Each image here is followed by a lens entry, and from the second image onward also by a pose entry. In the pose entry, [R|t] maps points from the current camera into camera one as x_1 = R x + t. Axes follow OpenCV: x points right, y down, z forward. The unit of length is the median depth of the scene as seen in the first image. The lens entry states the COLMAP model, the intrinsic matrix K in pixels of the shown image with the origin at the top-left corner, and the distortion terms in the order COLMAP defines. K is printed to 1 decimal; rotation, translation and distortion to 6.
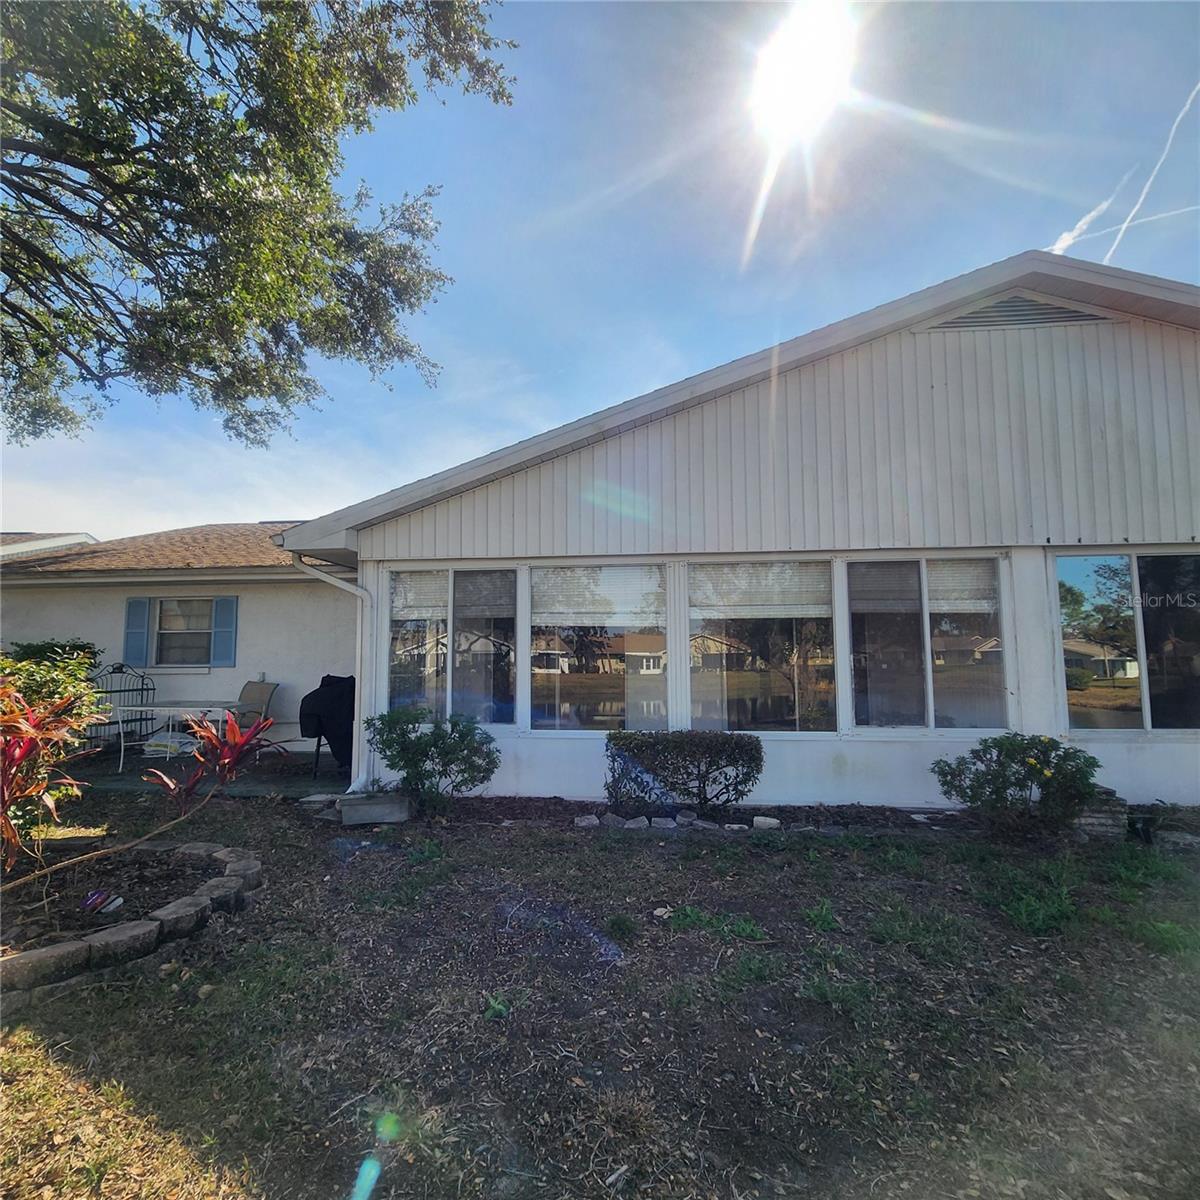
lens RADIAL K [[654.6, 0, 595.1], [0, 654.6, 602.7], [0, 0, 1]] dist [0.002403, -0.000965]
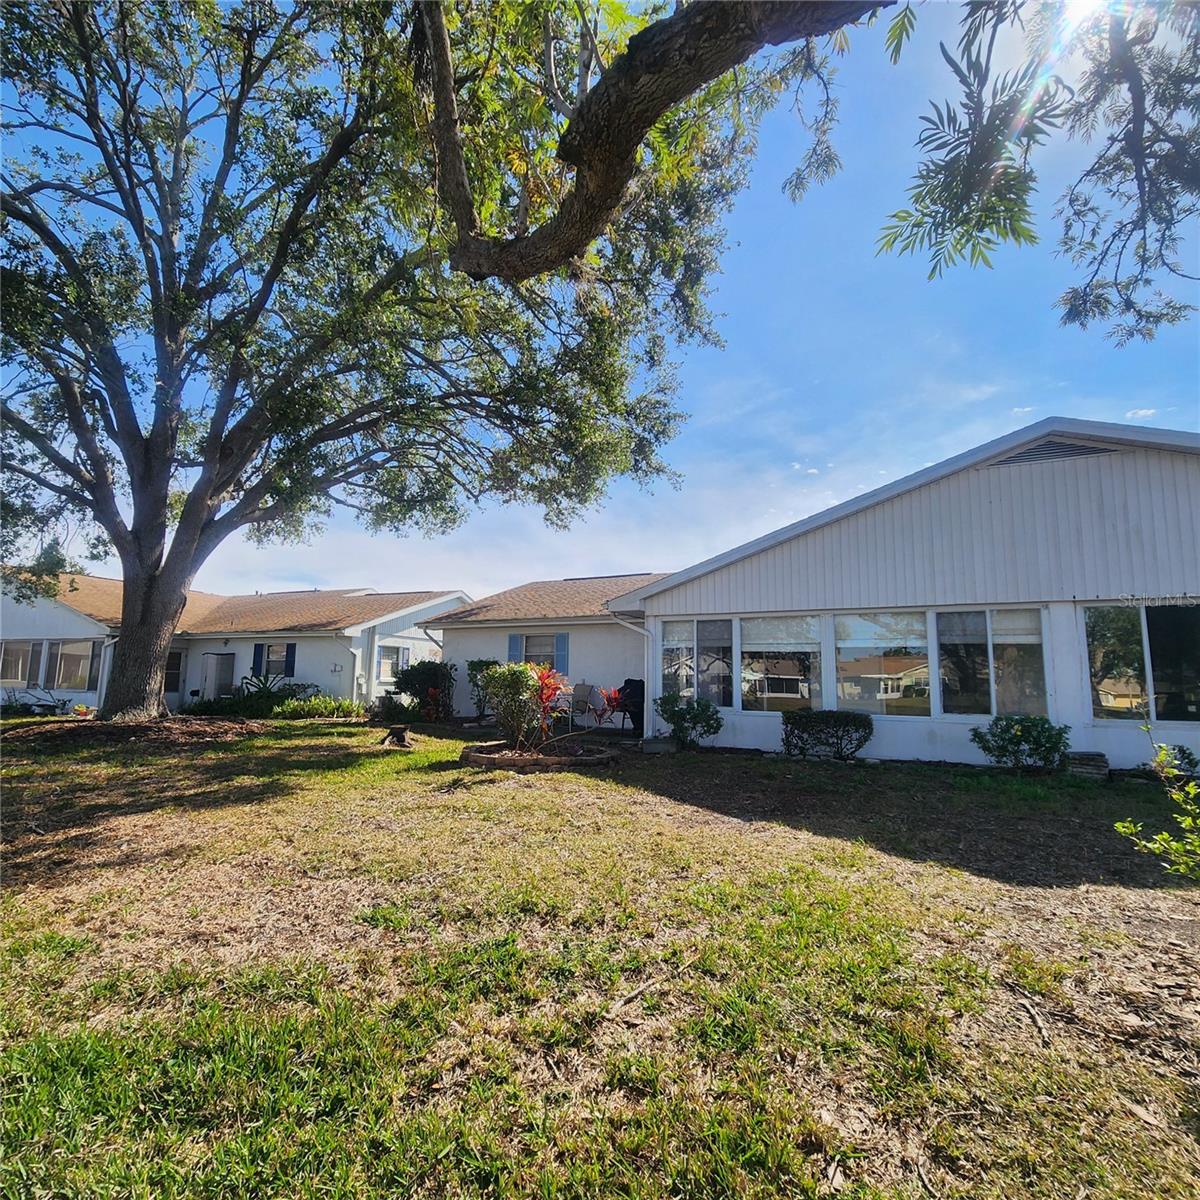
lens RADIAL K [[654.6, 0, 598.8], [0, 654.6, 601.4], [0, 0, 1]] dist [0.002403, -0.000965]
pose [[0.938413, -0.024437, -0.344649, 0.141776], [0.011658, 0.999167, -0.039100, -0.031821], [0.345318, 0.032674, 0.937917, -0.724114]]
